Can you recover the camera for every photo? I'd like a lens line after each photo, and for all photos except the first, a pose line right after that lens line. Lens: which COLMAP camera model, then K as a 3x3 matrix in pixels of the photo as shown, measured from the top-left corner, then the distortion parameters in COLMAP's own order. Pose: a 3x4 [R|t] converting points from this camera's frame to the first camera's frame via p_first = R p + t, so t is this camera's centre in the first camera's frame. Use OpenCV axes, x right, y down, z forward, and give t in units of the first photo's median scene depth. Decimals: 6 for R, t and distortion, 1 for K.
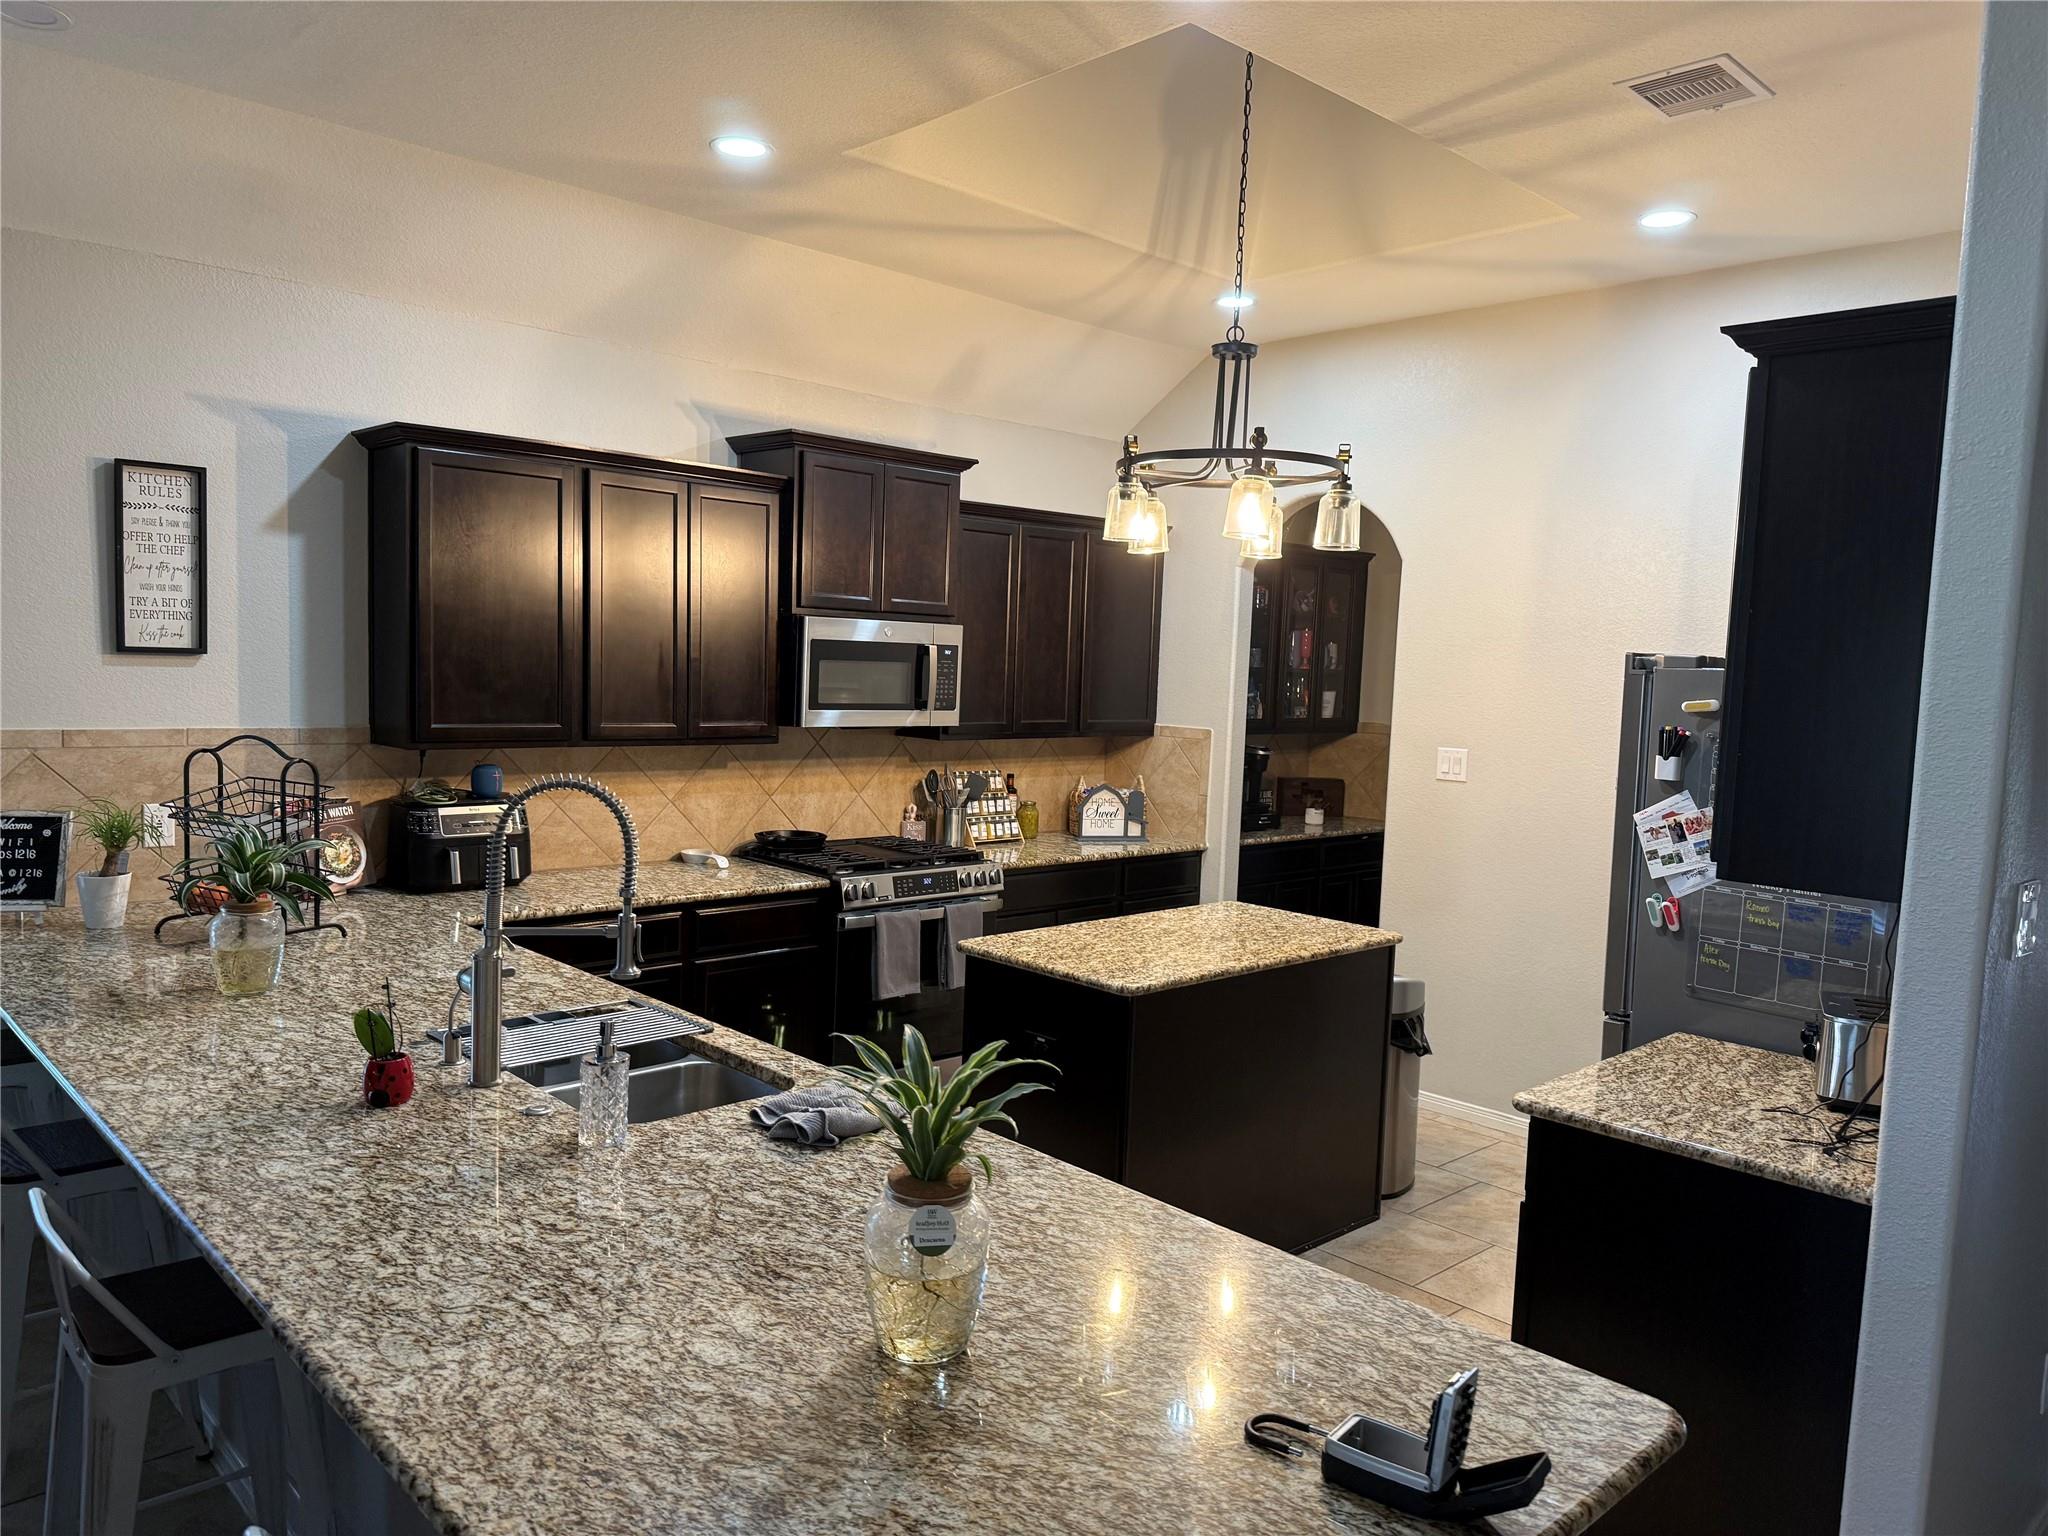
lens RADIAL K [[1448.0, 0, 1024.0], [0, 1448.0, 768.0], [0, 0, 1]] dist [0.143703, -0.170987]
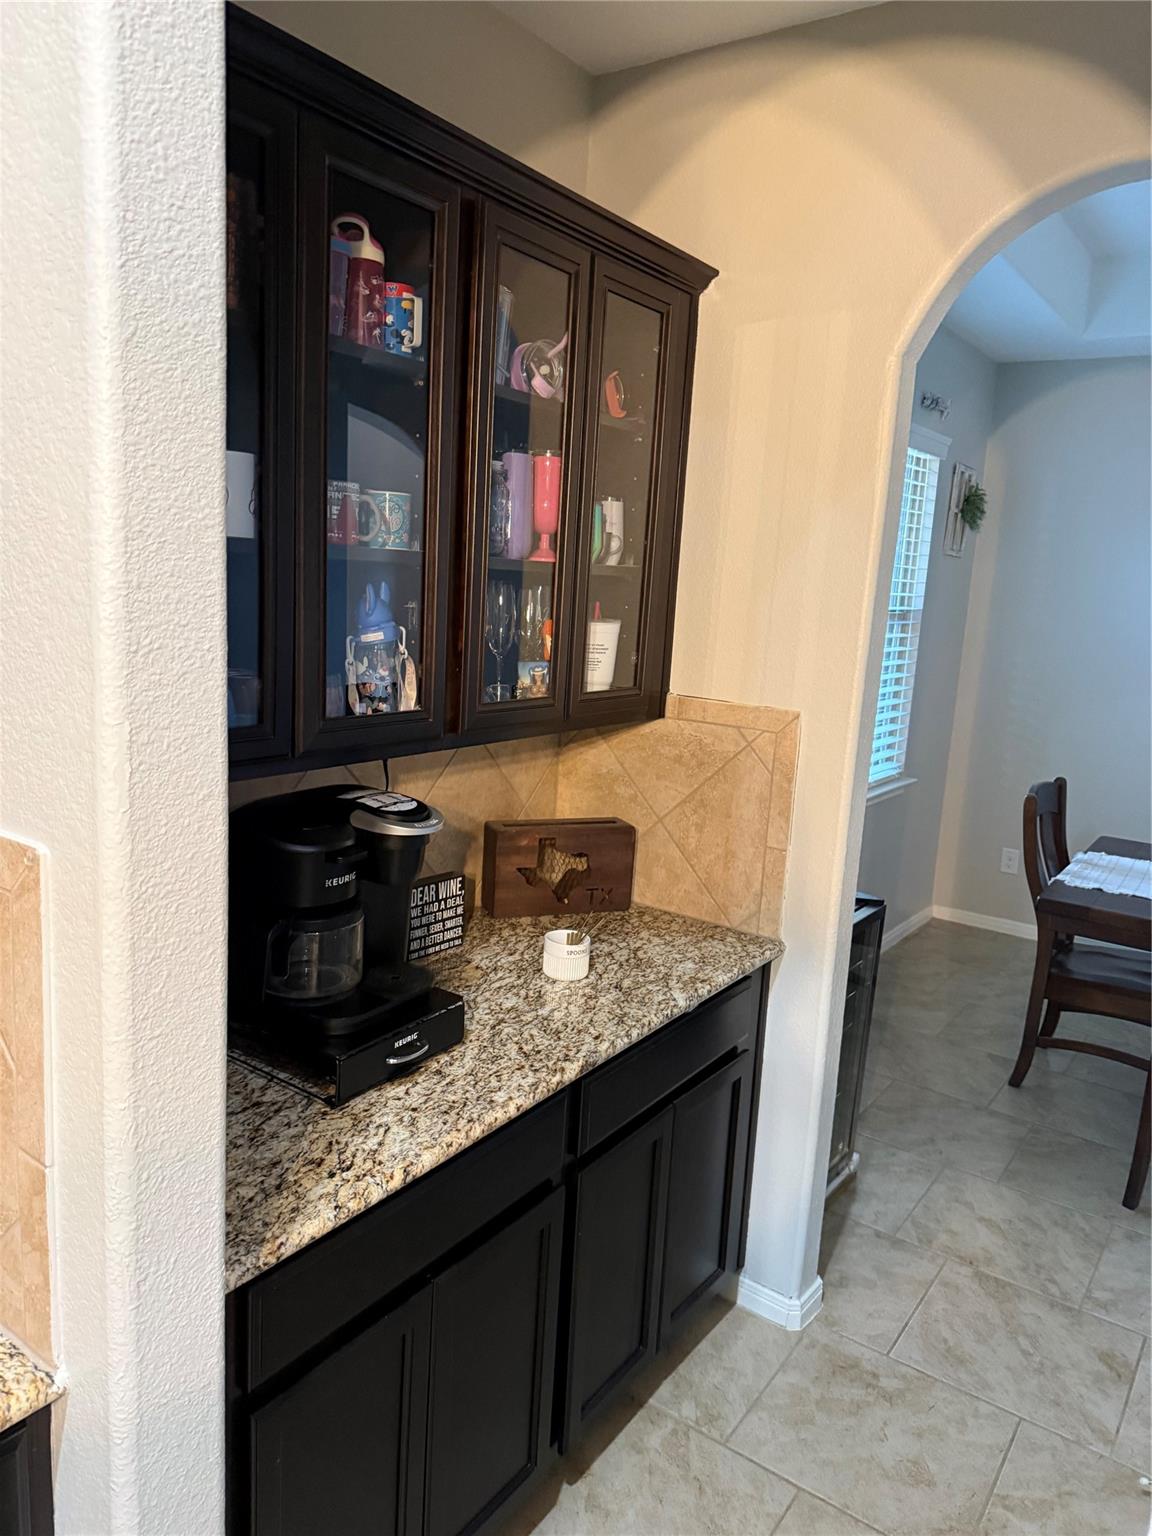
lens RADIAL K [[1086.0, 0, 576.0], [0, 1086.0, 768.0], [0, 0, 1]] dist [0.143703, -0.170987]
pose [[0.980031, -0.016423, 0.198164, 0.141393], [-0.003526, 0.994991, 0.099900, -0.042573], [-0.198813, -0.098604, 0.975064, 0.703448]]
